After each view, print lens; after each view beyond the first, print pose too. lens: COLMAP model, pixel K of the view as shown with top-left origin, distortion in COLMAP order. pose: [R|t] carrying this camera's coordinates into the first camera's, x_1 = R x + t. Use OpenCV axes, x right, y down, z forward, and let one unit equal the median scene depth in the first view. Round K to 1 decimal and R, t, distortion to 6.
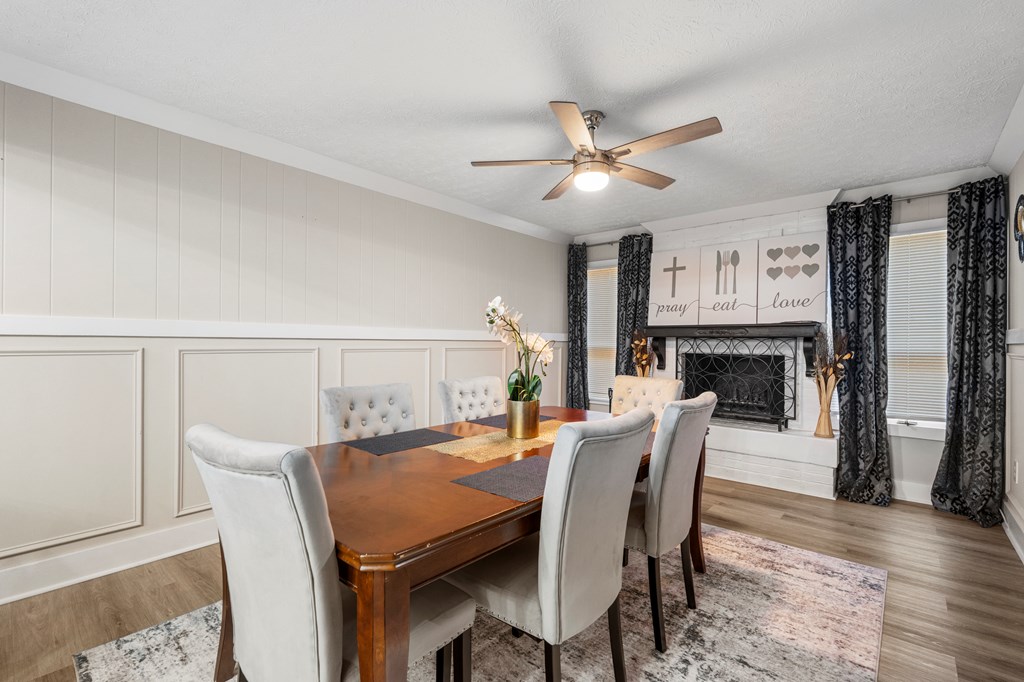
lens RADIAL K [[457.1, 0, 513.7], [0, 457.1, 339.5], [0, 0, 1]] dist [0.000330, -0.000665]
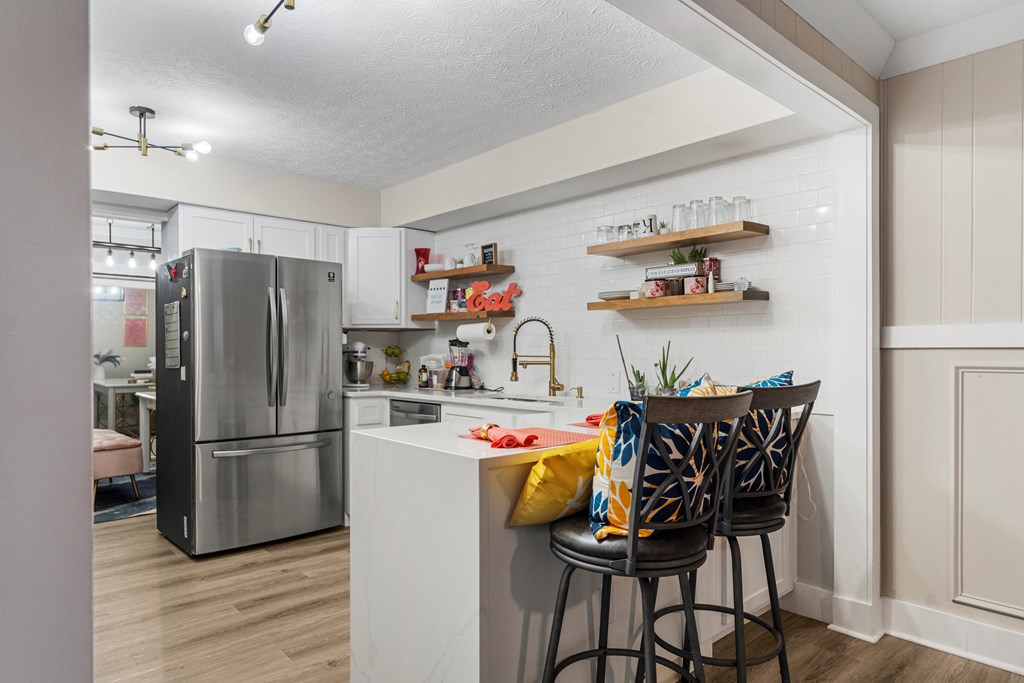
lens RADIAL K [[620.4, 0, 518.2], [0, 620.4, 355.5], [0, 0, 1]] dist [-0.000442, -0.000104]
pose [[-0.117345, -0.000038, -0.993091, 0.048945], [0.003325, 0.999994, -0.000431, 0.000580], [0.993086, -0.003352, -0.117344, 0.071182]]
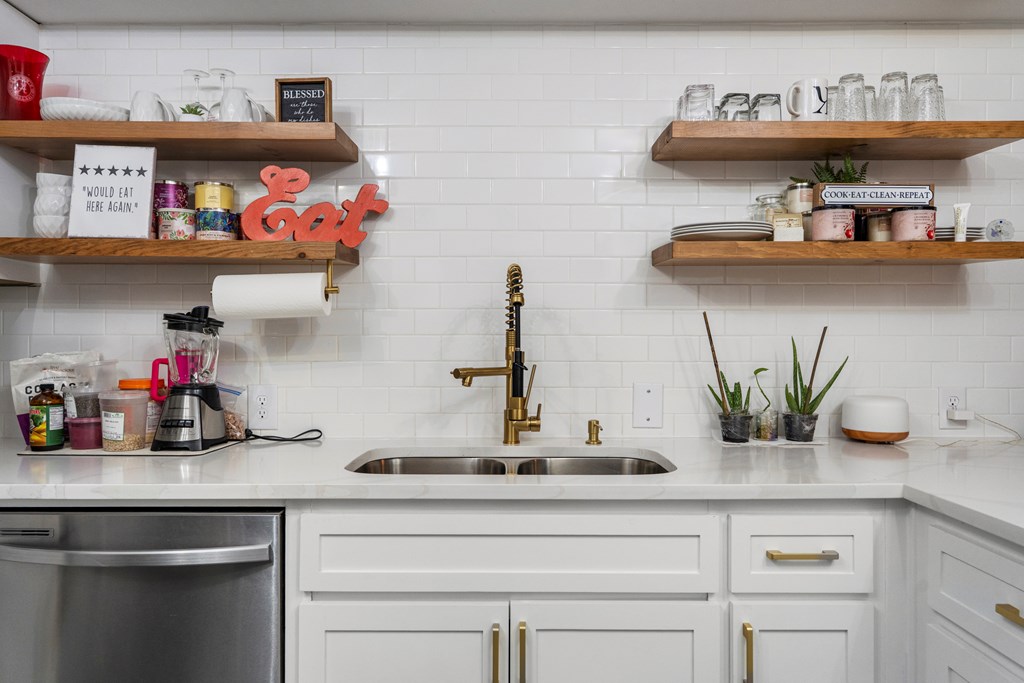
lens RADIAL K [[675.1, 0, 513.1], [0, 675.1, 336.9], [0, 0, 1]] dist [-0.006791, -0.001321]
pose [[0.646633, -0.009823, -0.762738, -0.390613], [0.005983, 0.999952, -0.007806, -0.005824], [0.762778, 0.000484, 0.646661, -0.194484]]
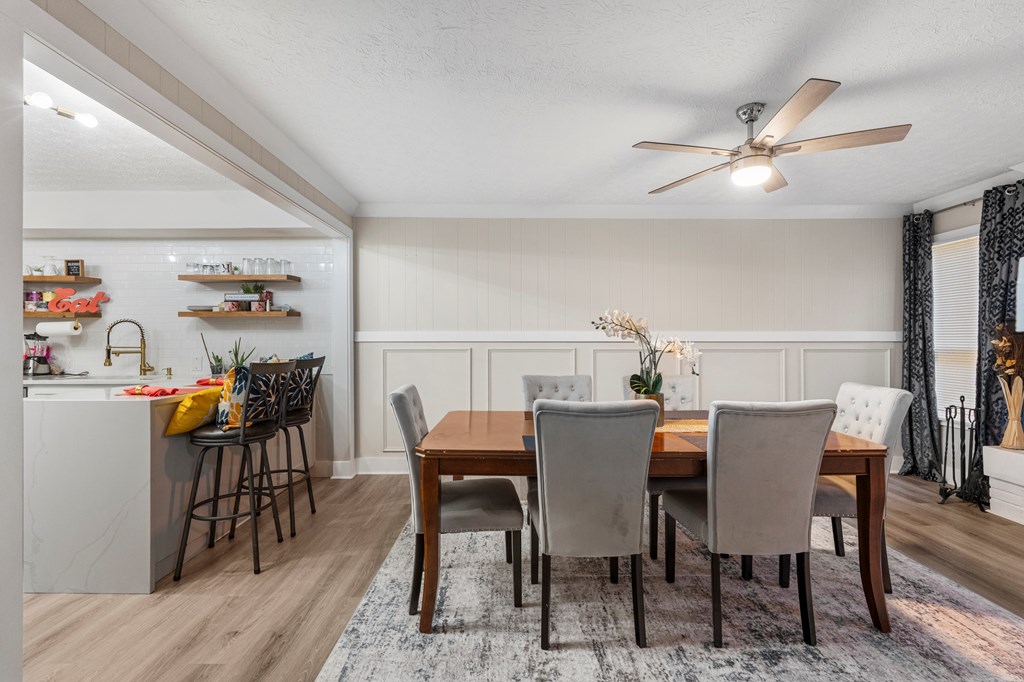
lens RADIAL K [[457.1, 0, 514.2], [0, 457.1, 338.7], [0, 0, 1]] dist [0.000330, -0.000665]
pose [[0.655097, -0.013457, -0.755425, 0.288418], [0.009674, 0.999909, -0.009423, 0.000321], [0.755482, -0.001135, 0.655168, -0.003518]]
